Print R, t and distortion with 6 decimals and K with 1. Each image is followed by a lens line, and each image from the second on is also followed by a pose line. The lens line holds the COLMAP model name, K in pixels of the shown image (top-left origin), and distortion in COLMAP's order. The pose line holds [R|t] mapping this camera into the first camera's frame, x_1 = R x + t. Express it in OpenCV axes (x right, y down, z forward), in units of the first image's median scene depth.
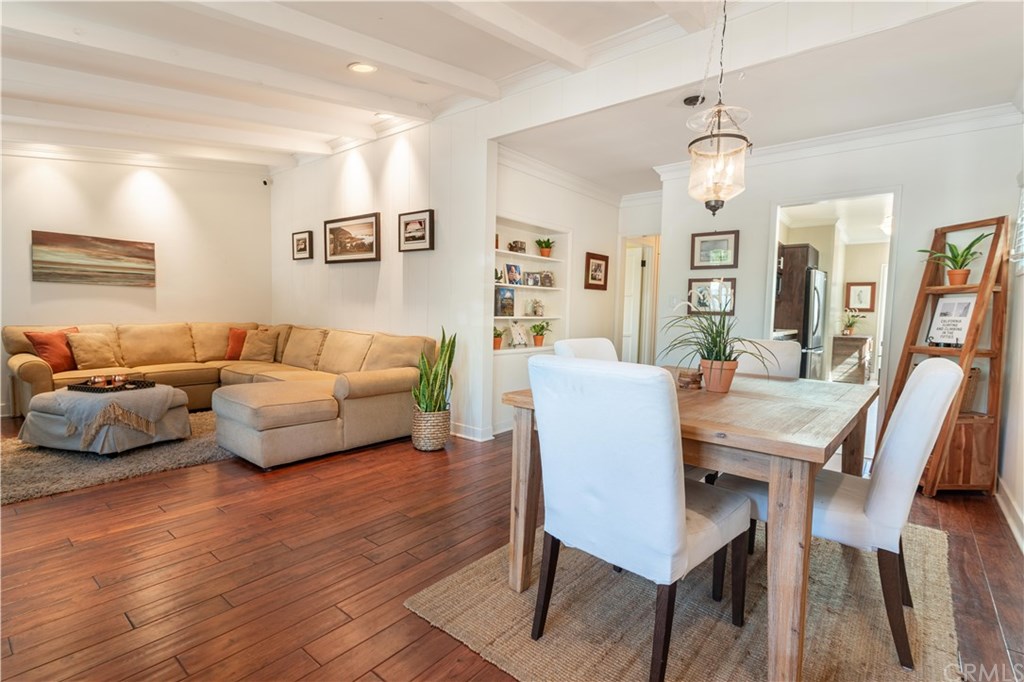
lens RADIAL K [[493.5, 0, 514.5], [0, 493.5, 341.6], [0, 0, 1]] dist [0.003945, 0.000850]
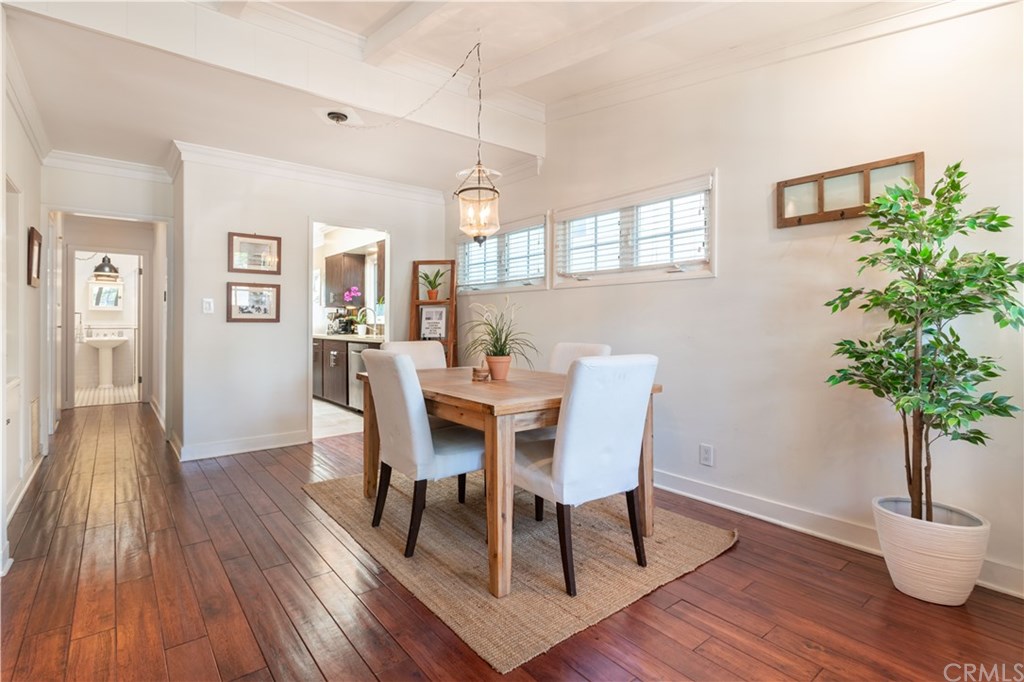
lens RADIAL K [[493.5, 0, 514.8], [0, 493.5, 329.8], [0, 0, 1]] dist [0.003945, 0.000850]
pose [[0.203997, -0.035785, 0.978317, -0.565360], [0.062528, 0.997767, 0.023459, -0.039543], [-0.976973, 0.056387, 0.205779, 0.425962]]
